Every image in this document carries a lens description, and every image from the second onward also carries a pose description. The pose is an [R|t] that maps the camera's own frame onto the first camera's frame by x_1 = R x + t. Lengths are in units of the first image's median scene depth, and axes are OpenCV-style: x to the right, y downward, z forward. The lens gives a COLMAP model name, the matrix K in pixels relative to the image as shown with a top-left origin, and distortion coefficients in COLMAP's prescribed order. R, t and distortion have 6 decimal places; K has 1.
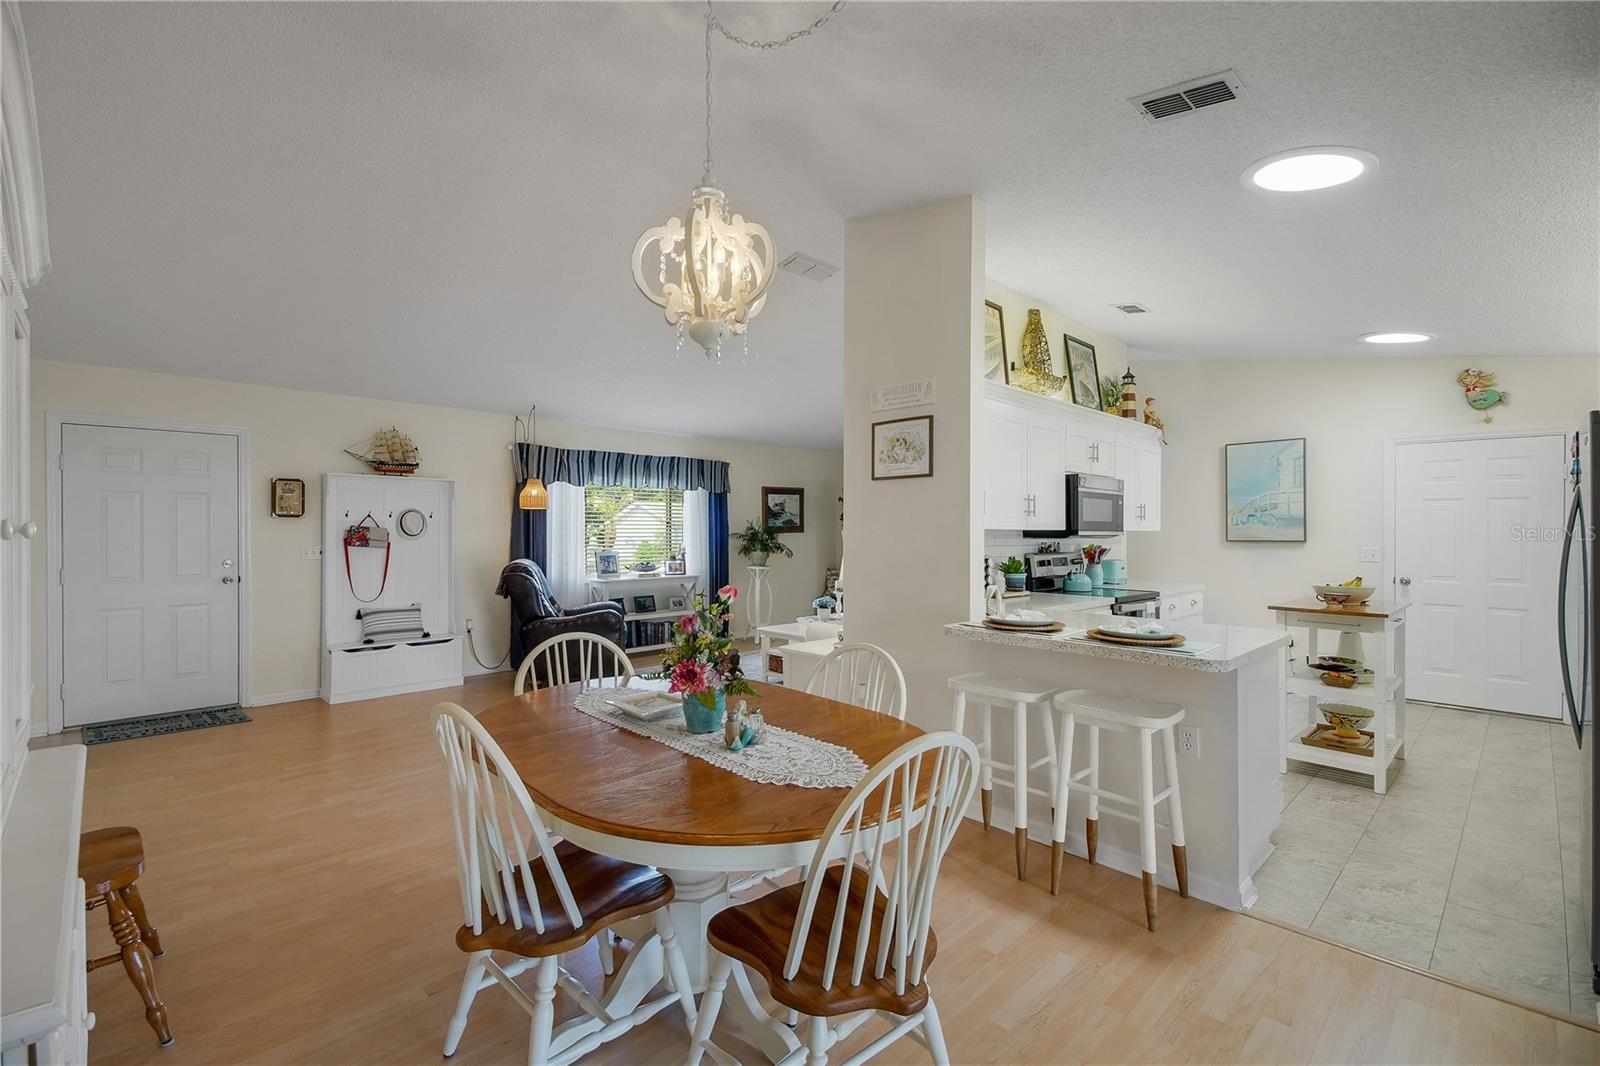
lens RADIAL K [[697.7, 0, 799.5], [0, 697.7, 526.9], [0, 0, 1]] dist [0.059724, -0.026523]
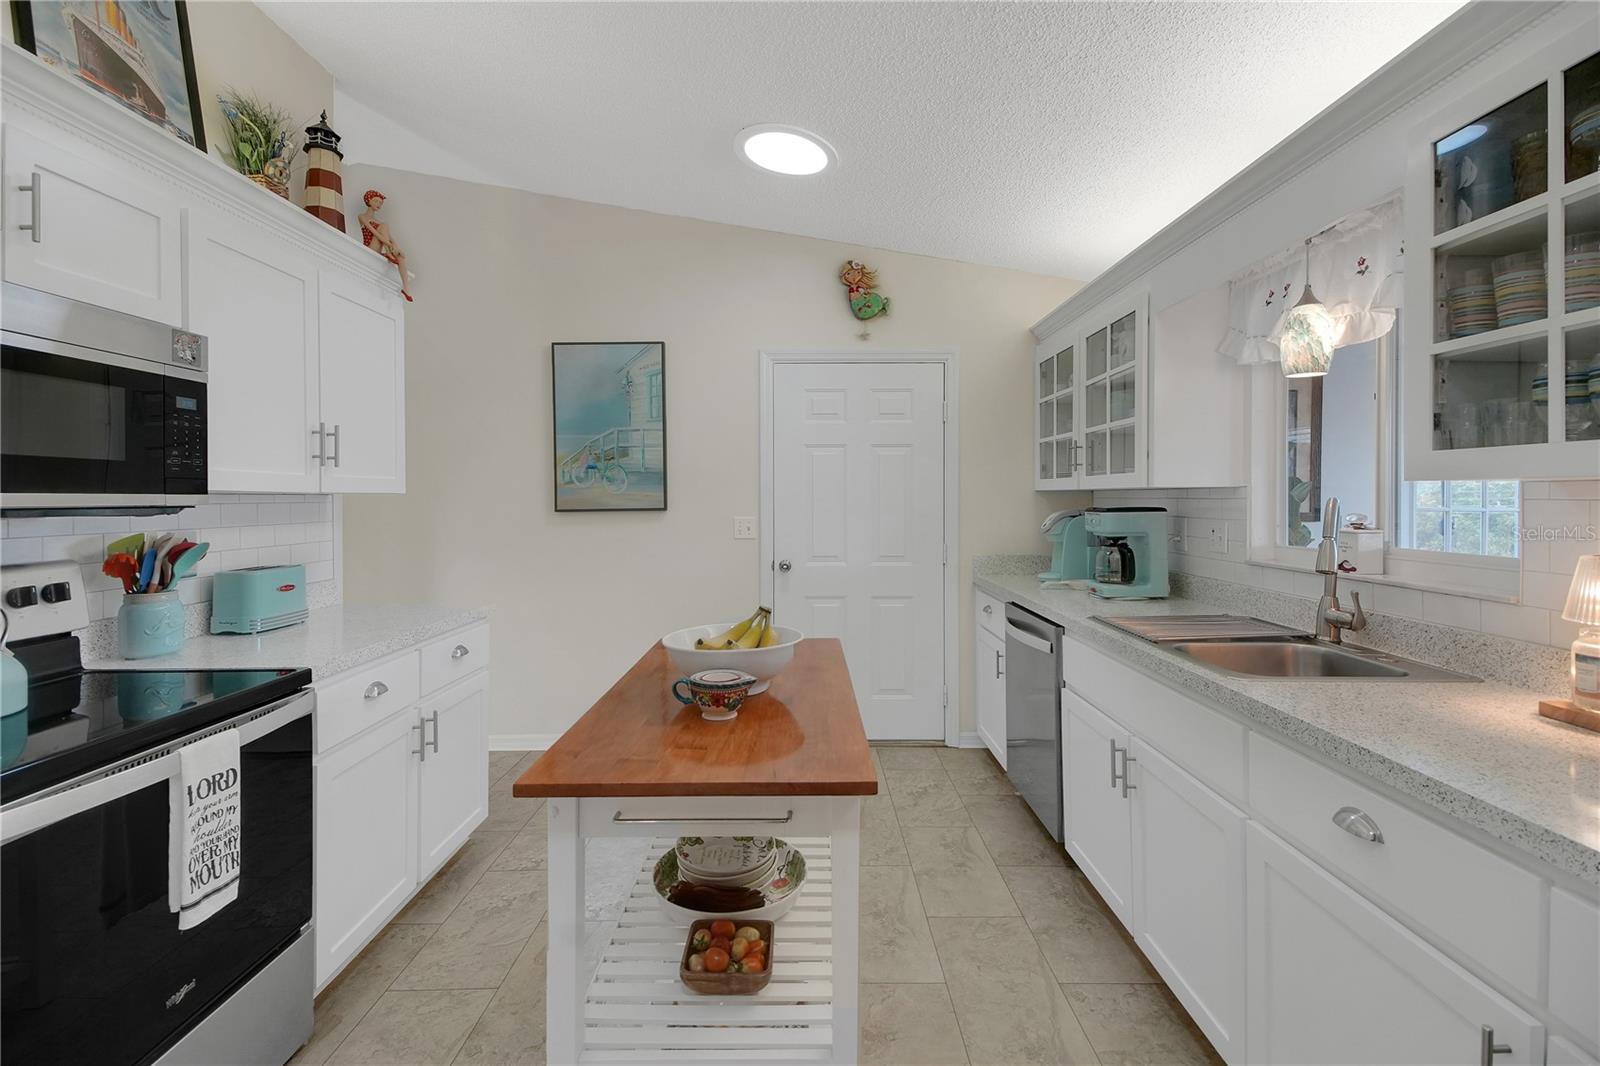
lens RADIAL K [[700.5, 0, 799.4], [0, 700.5, 498.6], [0, 0, 1]] dist [0.055292, -0.025364]
pose [[0.701946, -0.009225, 0.712171, 0.351523], [0.004109, 0.999952, 0.008902, 0.005956], [-0.712218, -0.003322, 0.701950, 0.483246]]
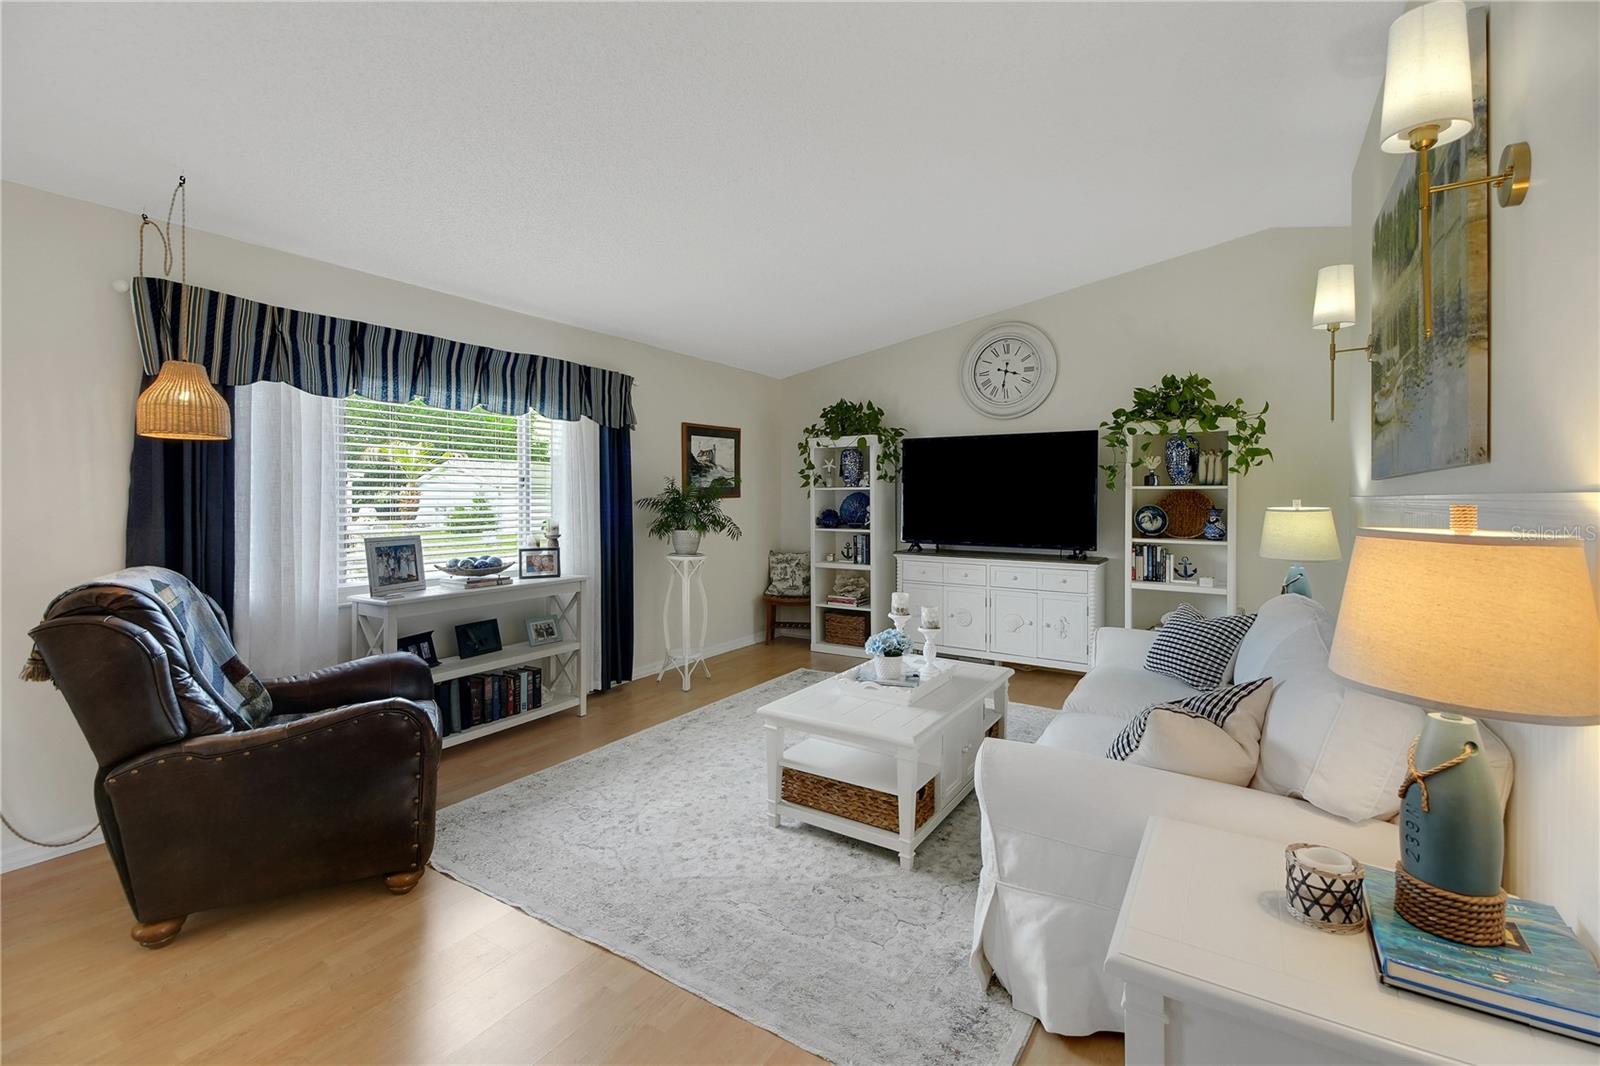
lens RADIAL K [[700.5, 0, 799.4], [0, 700.5, 498.6], [0, 0, 1]] dist [0.055292, -0.025364]
pose [[0.972681, -0.000421, 0.232147, -0.140731], [-0.002012, 0.999945, 0.010246, 0.003597], [-0.232139, -0.010433, 0.972627, 0.551395]]
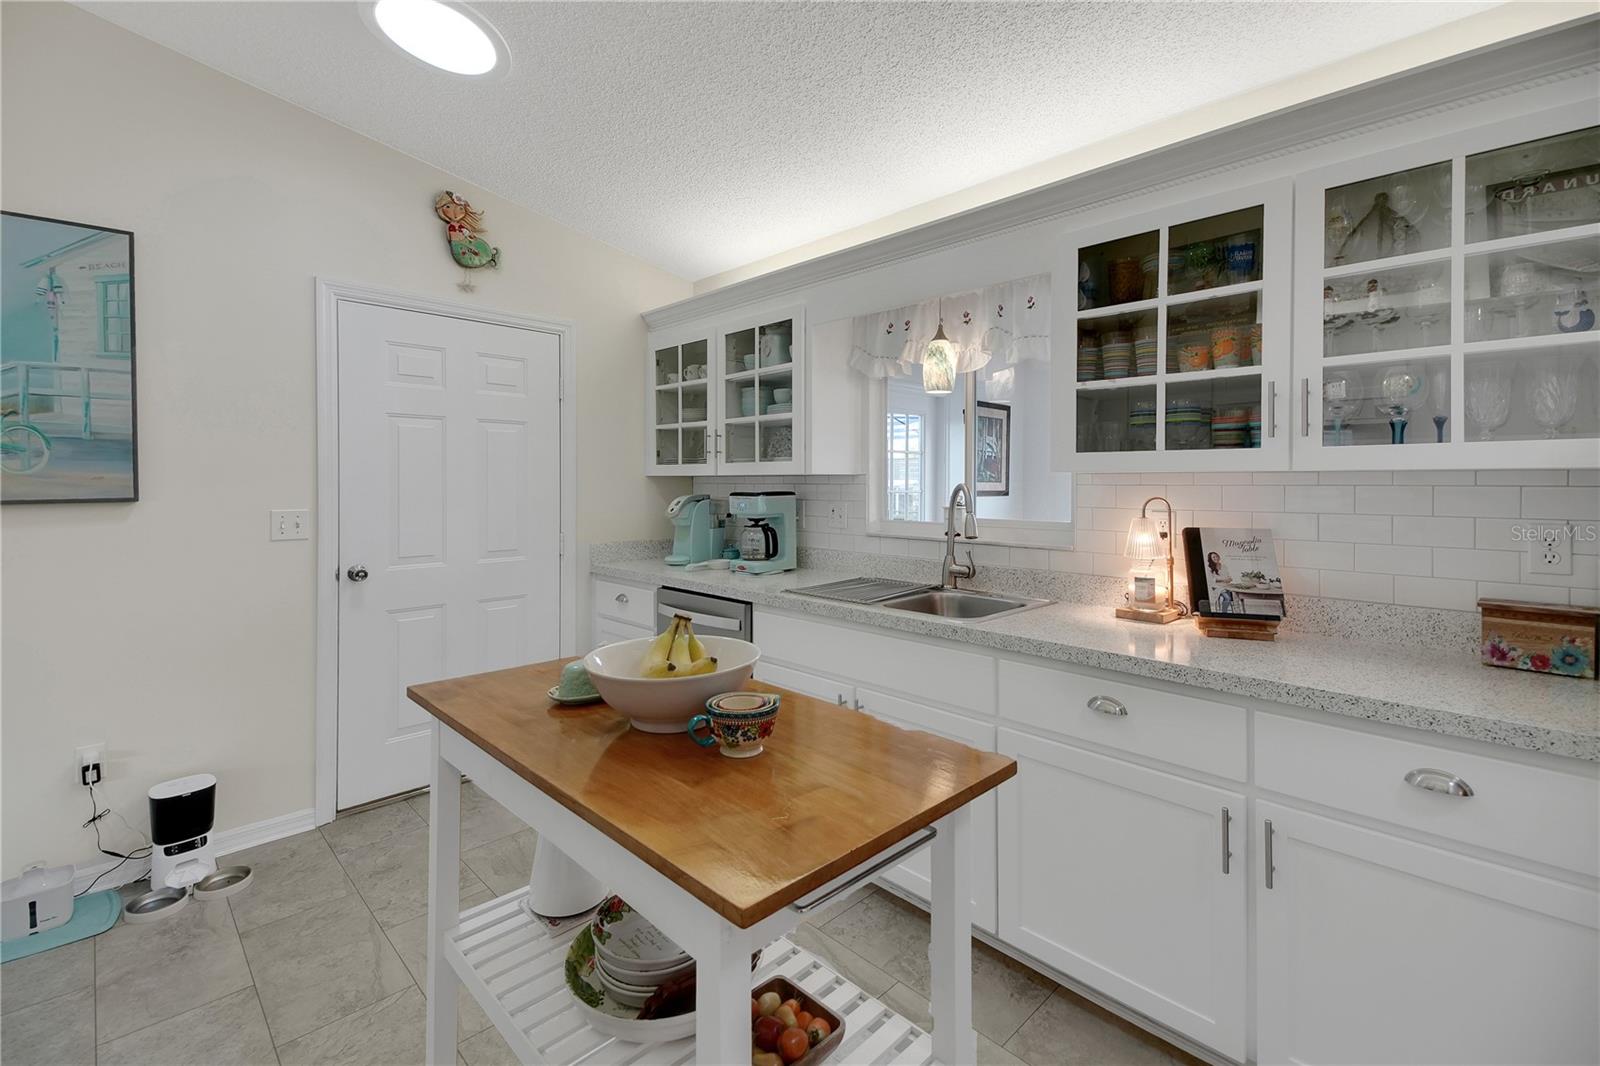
lens RADIAL K [[711.8, 0, 790.0], [0, 711.8, 486.3], [0, 0, 1]] dist [0.051505, -0.023248]
pose [[0.007863, -0.012032, 0.999897, 0.308981], [-0.004619, 0.999917, 0.012068, 0.006343], [-0.999958, -0.004714, 0.007807, 0.633251]]
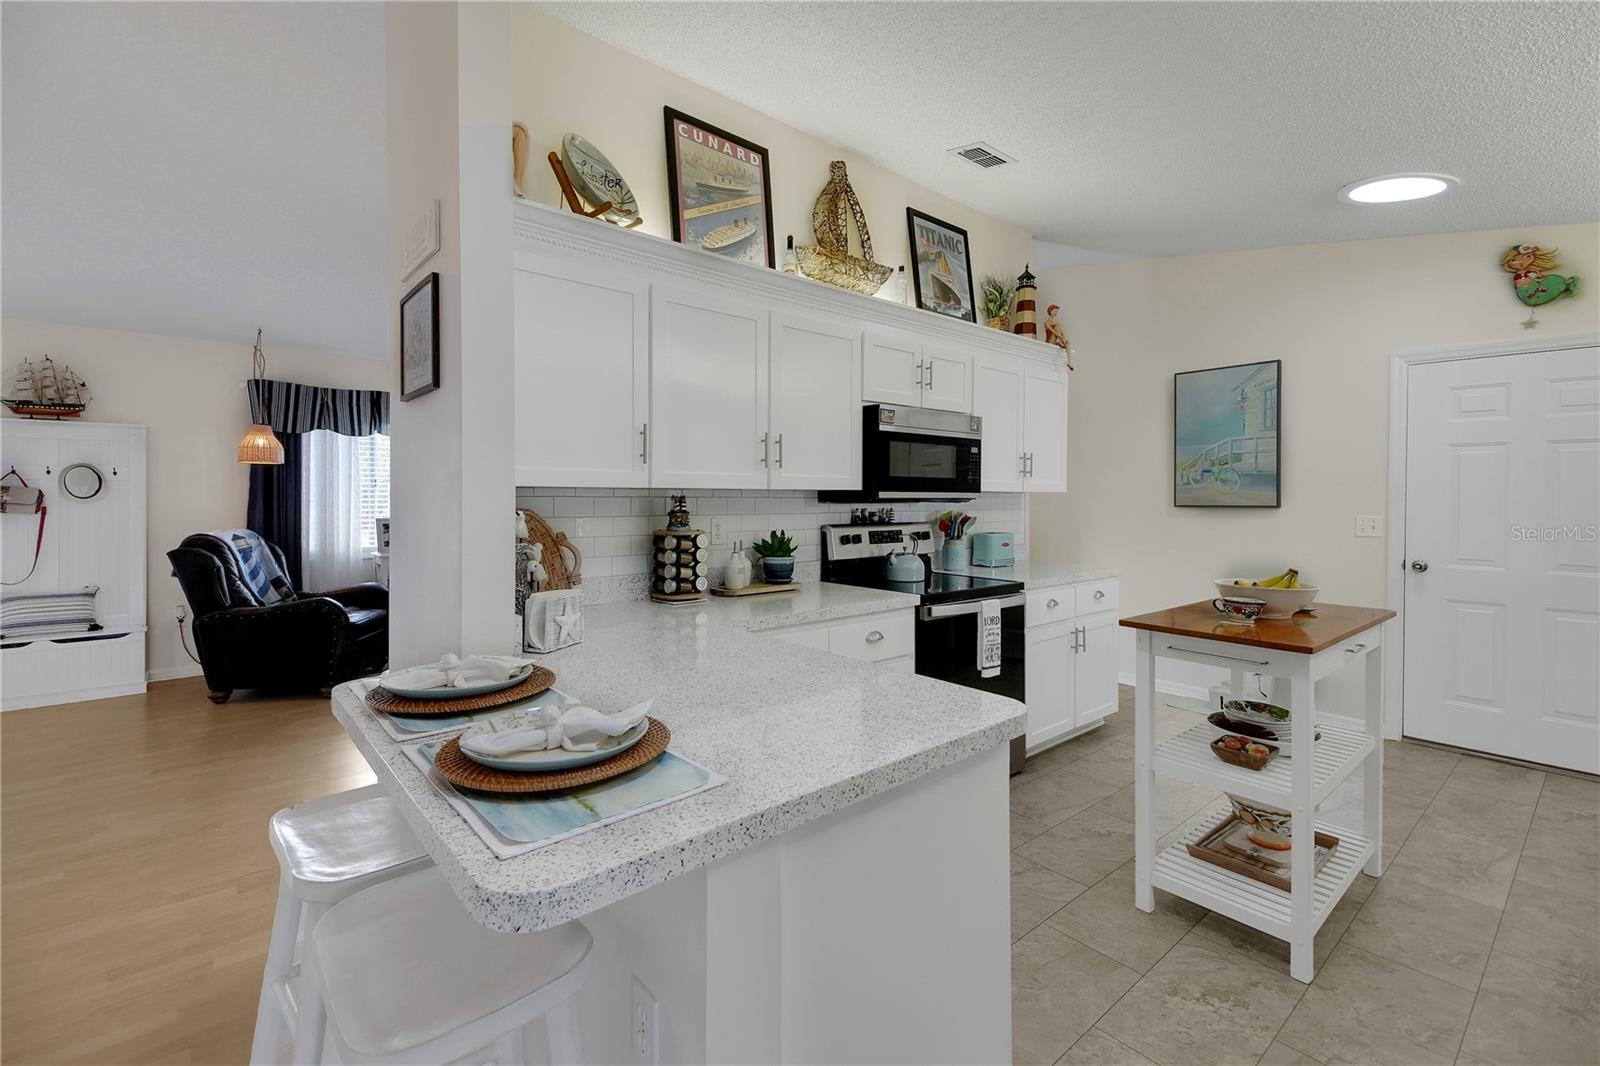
lens RADIAL K [[700.5, 0, 799.4], [0, 700.5, 498.6], [0, 0, 1]] dist [0.055292, -0.025364]
pose [[0.998056, 0.000758, -0.062315, 0.276697], [-0.000018, 0.999929, 0.011877, 0.003649], [0.062319, -0.011853, 0.997986, 0.262767]]
